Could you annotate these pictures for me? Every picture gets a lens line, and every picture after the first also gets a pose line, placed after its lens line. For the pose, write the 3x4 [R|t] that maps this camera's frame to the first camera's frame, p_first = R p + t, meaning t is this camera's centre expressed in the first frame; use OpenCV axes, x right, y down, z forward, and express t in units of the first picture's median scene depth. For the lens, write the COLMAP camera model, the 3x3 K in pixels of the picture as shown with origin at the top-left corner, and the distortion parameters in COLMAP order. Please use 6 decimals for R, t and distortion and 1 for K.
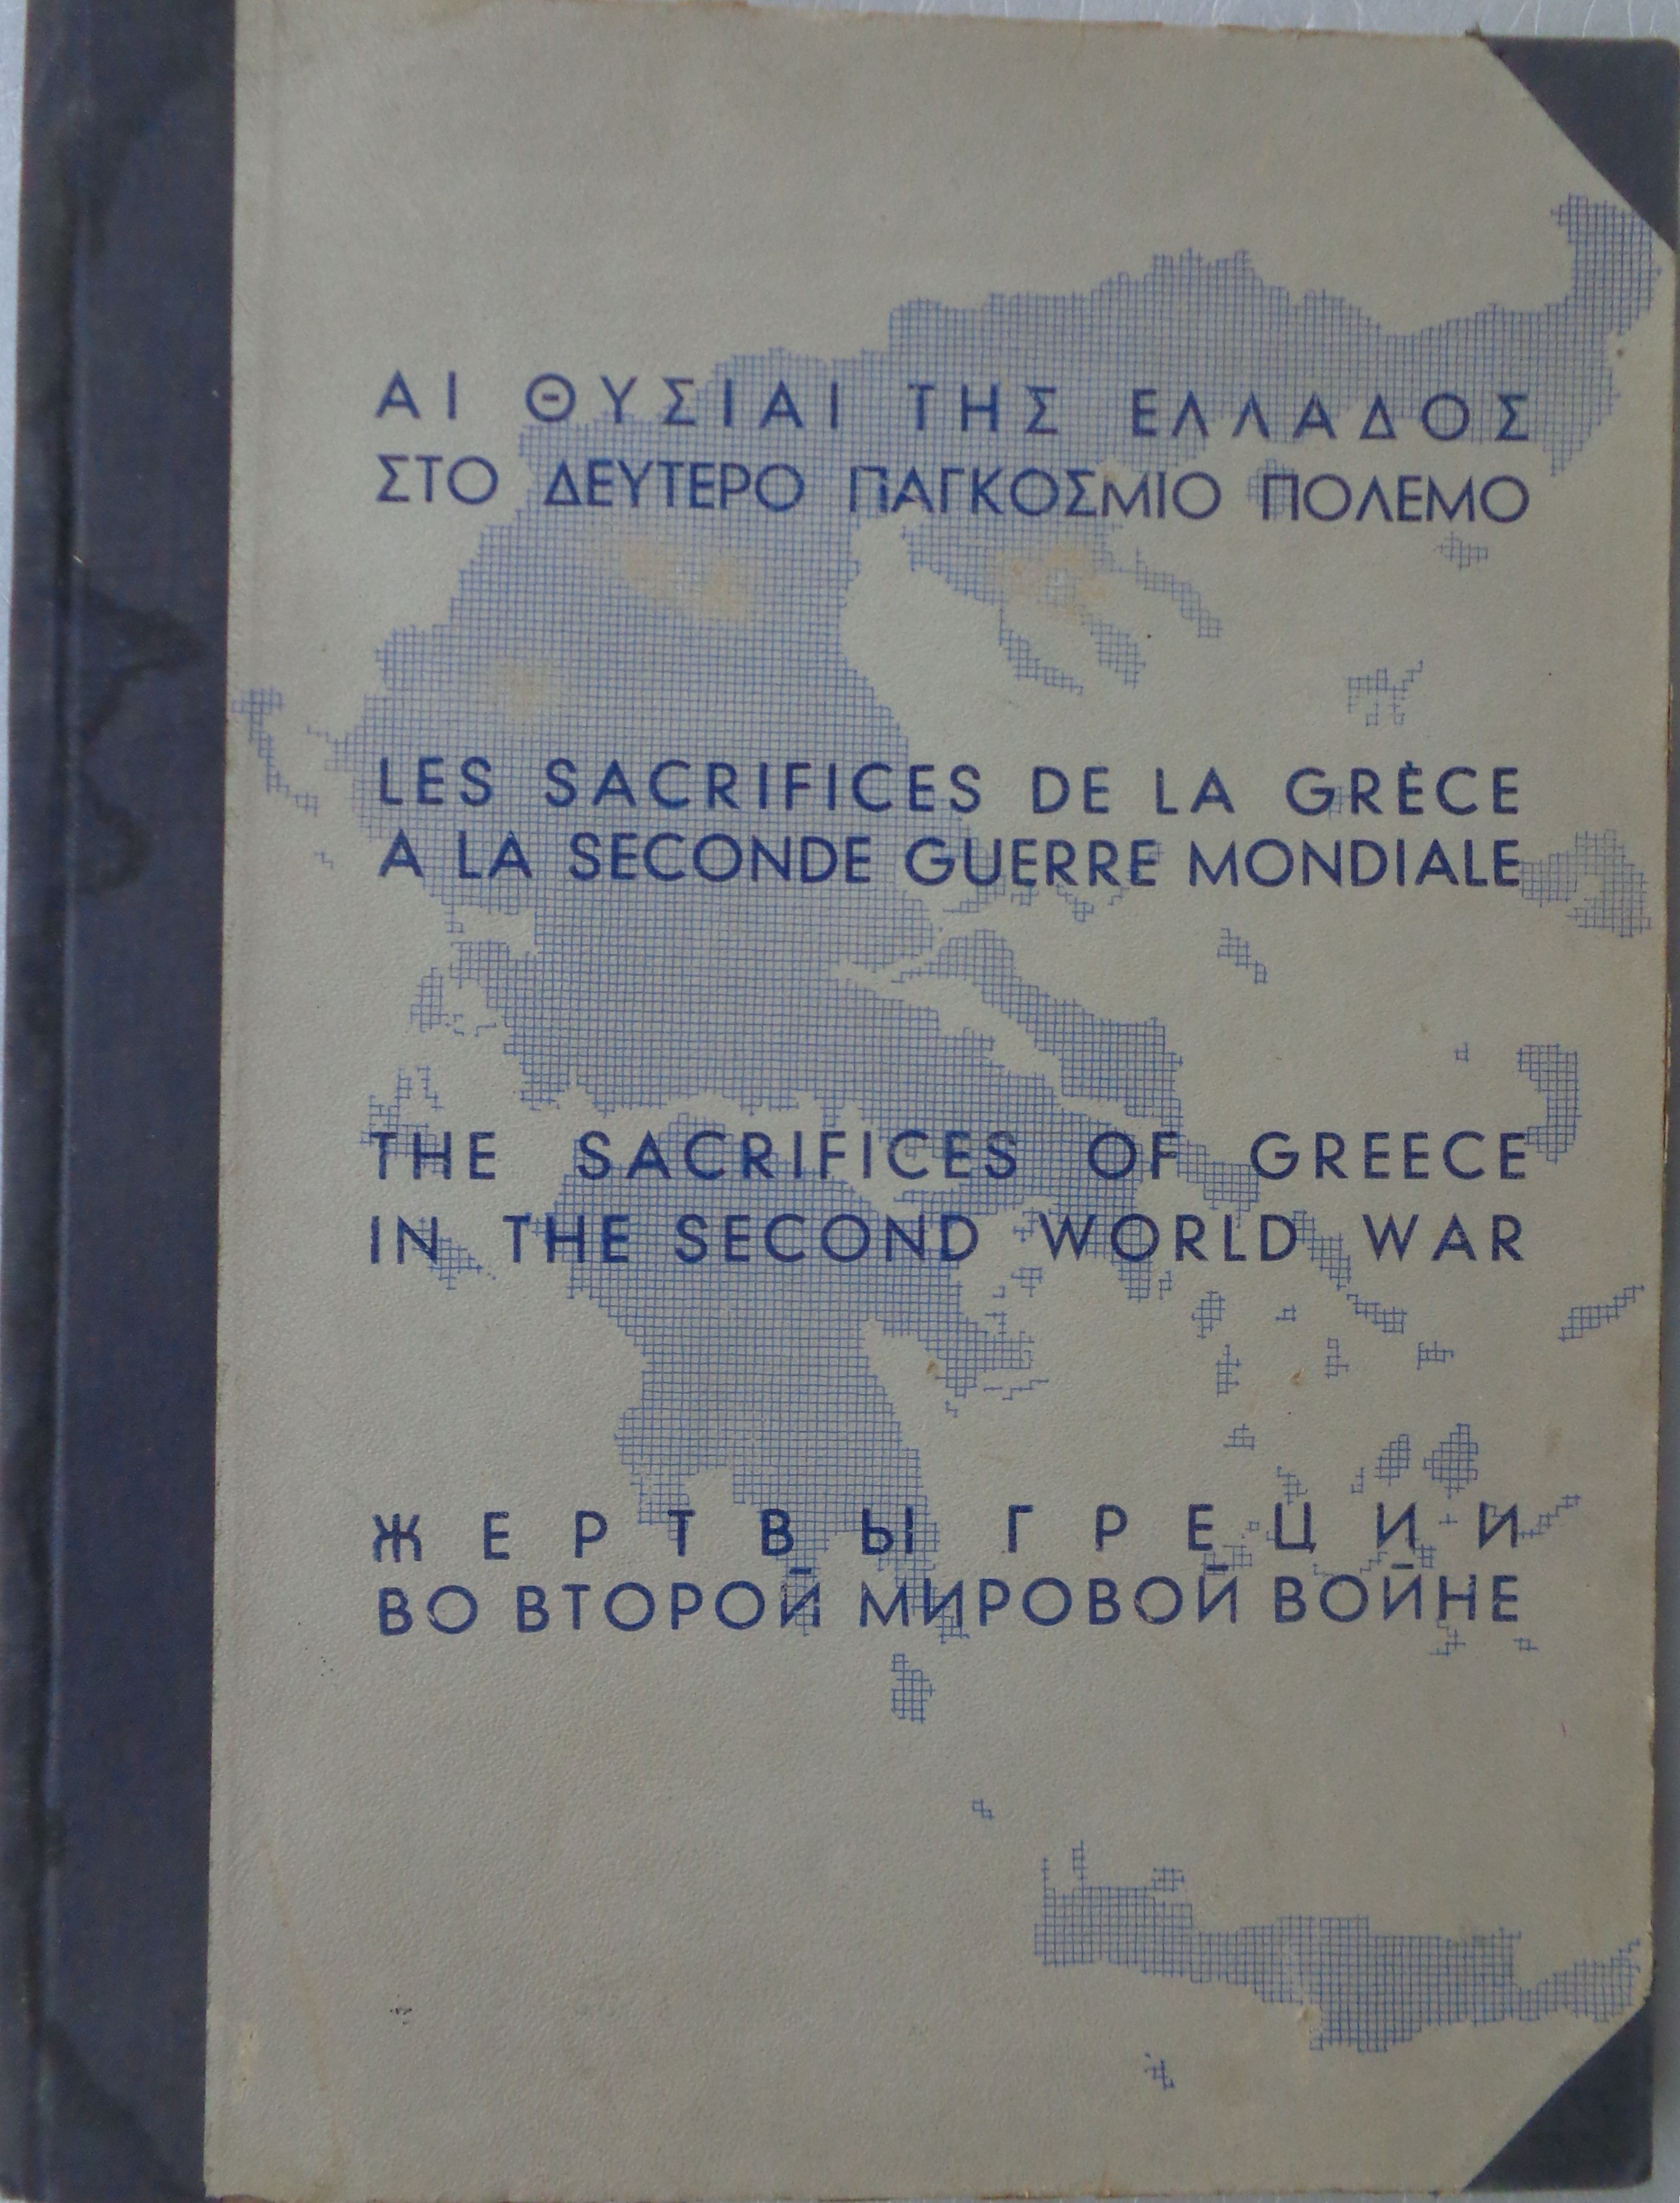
lens RADIAL K [[908.6, 0, 847.5], [0, 908.6, 1110.3], [0, 0, 1]] dist [0.002684, -0.000140]
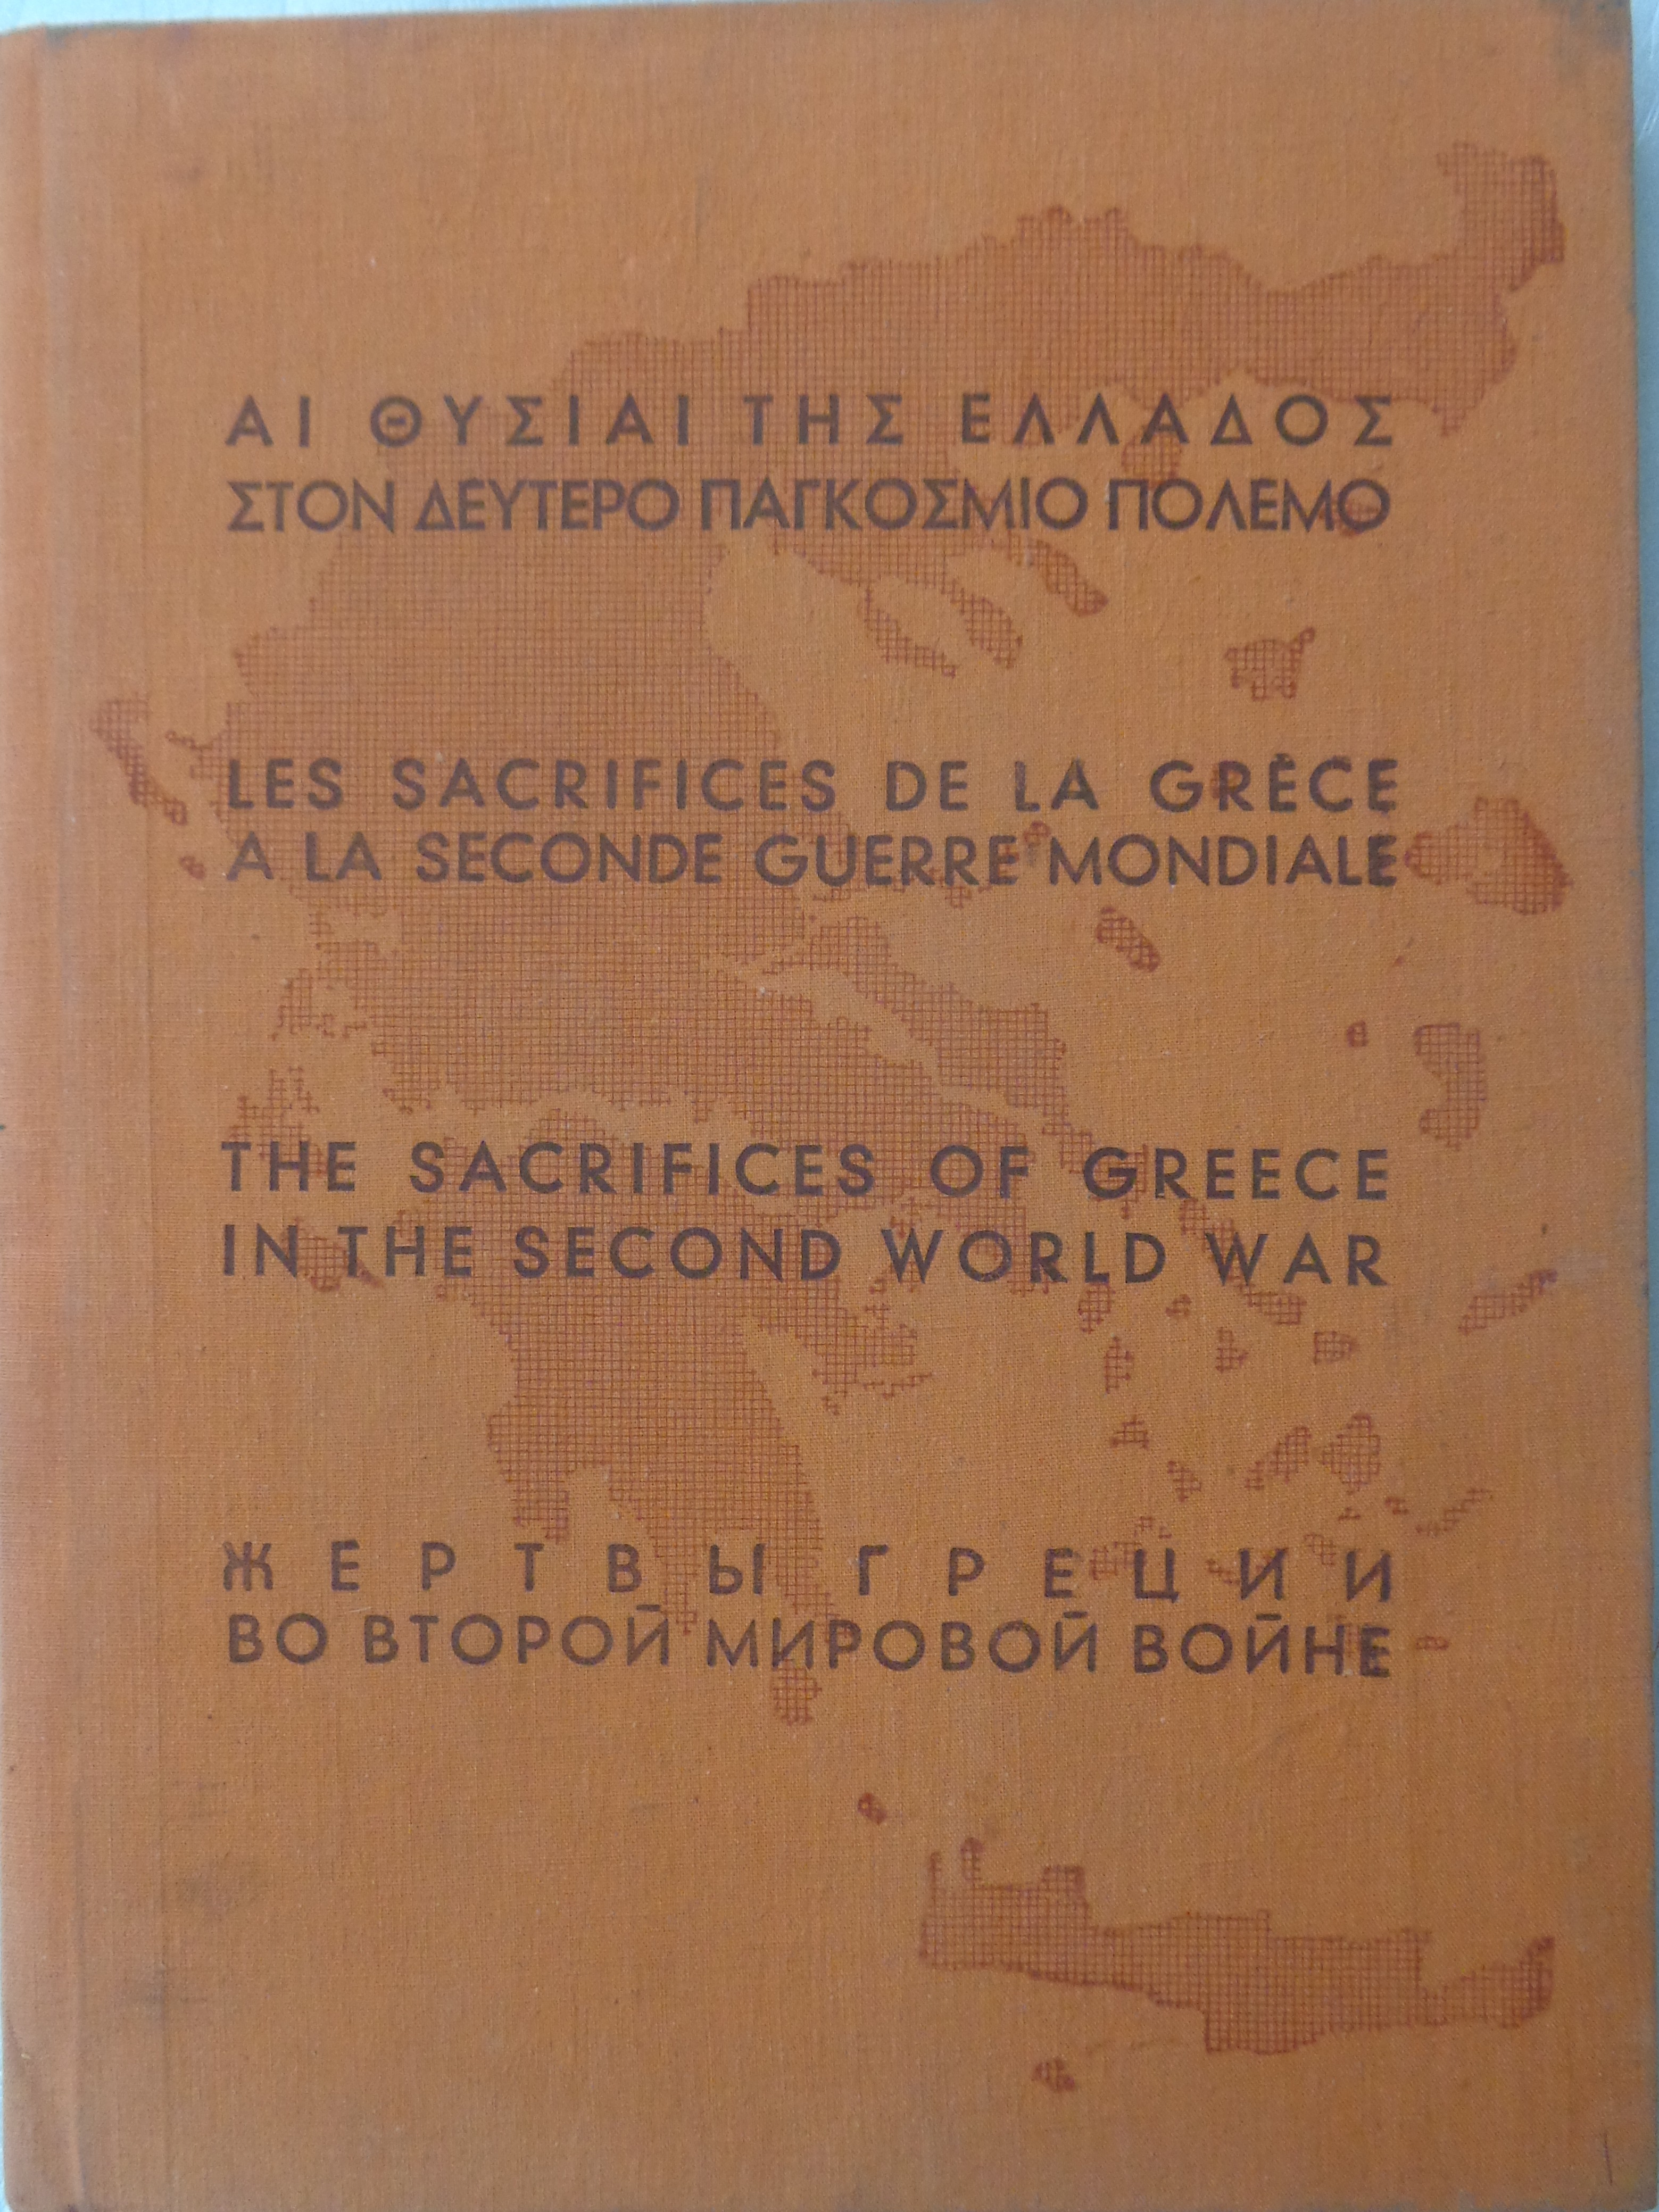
lens RADIAL K [[1660.2, 0, 828.2], [0, 1660.2, 1107.9], [0, 0, 1]] dist [0.001509, 0.000226]
pose [[0.982926, 0.007536, 0.183846, -0.180648], [-0.005309, 0.999906, -0.012605, 0.003833], [-0.183924, 0.011414, 0.982874, -0.714871]]
